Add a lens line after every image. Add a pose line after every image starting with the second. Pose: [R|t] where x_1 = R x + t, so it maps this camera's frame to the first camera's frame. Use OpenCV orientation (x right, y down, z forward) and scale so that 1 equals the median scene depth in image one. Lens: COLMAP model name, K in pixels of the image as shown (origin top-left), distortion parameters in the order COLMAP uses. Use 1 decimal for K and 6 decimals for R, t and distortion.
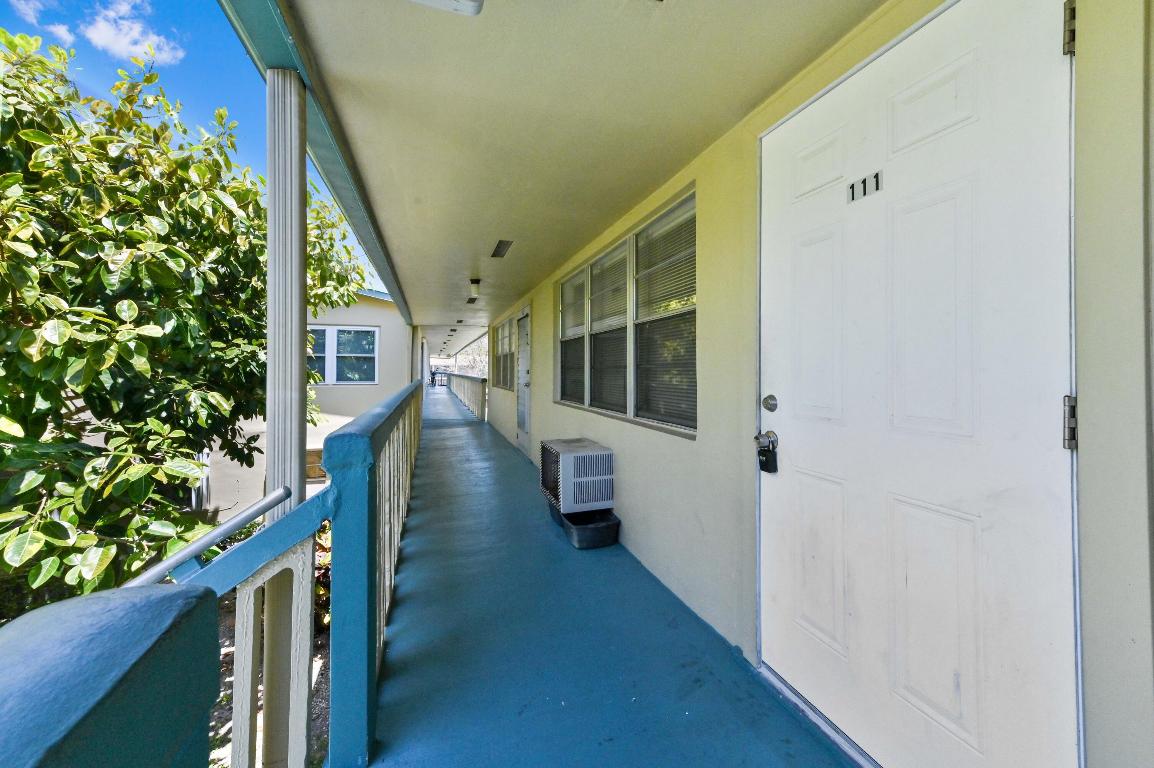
lens RADIAL K [[457.8, 0, 578.6], [0, 457.8, 363.4], [0, 0, 1]] dist [-0.027207, 0.000028]
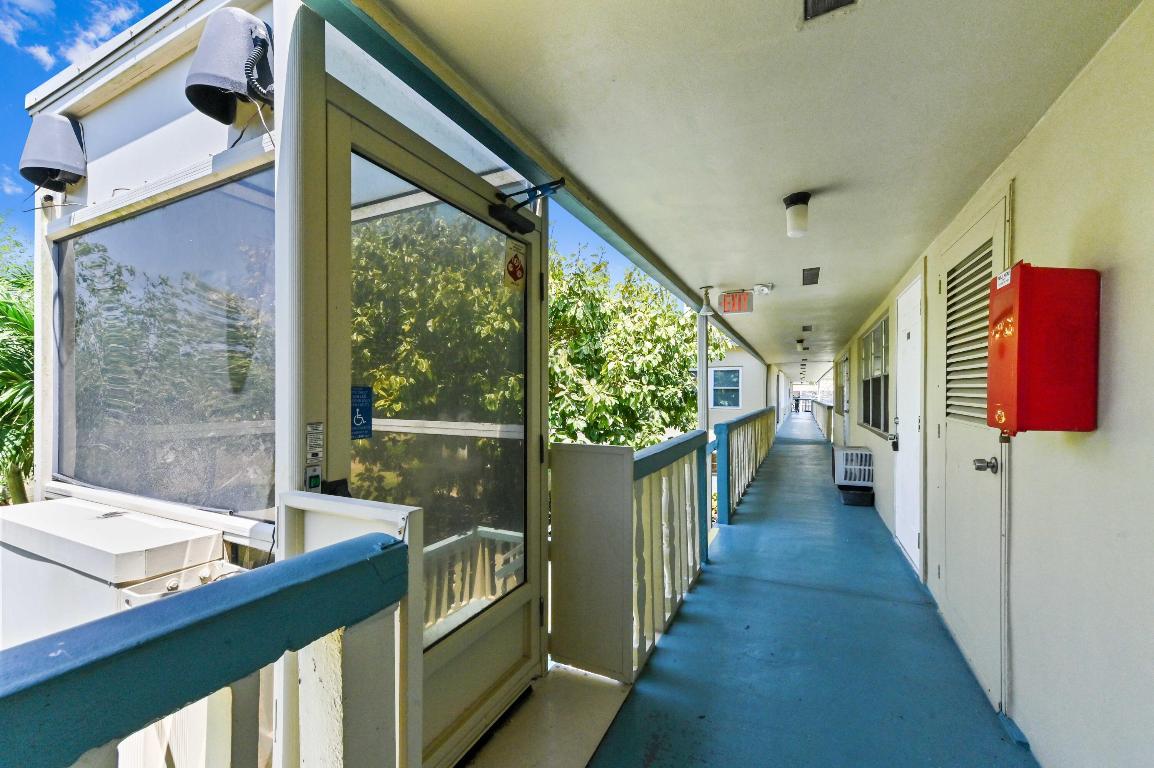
lens RADIAL K [[460.0, 0, 578.7], [0, 460.0, 394.5], [0, 0, 1]] dist [0.000328, -0.000001]
pose [[0.719052, -0.003886, -0.694946, 0.455186], [0.012948, 0.999886, 0.007806, -0.038769], [0.694836, -0.014612, 0.719020, -0.894549]]
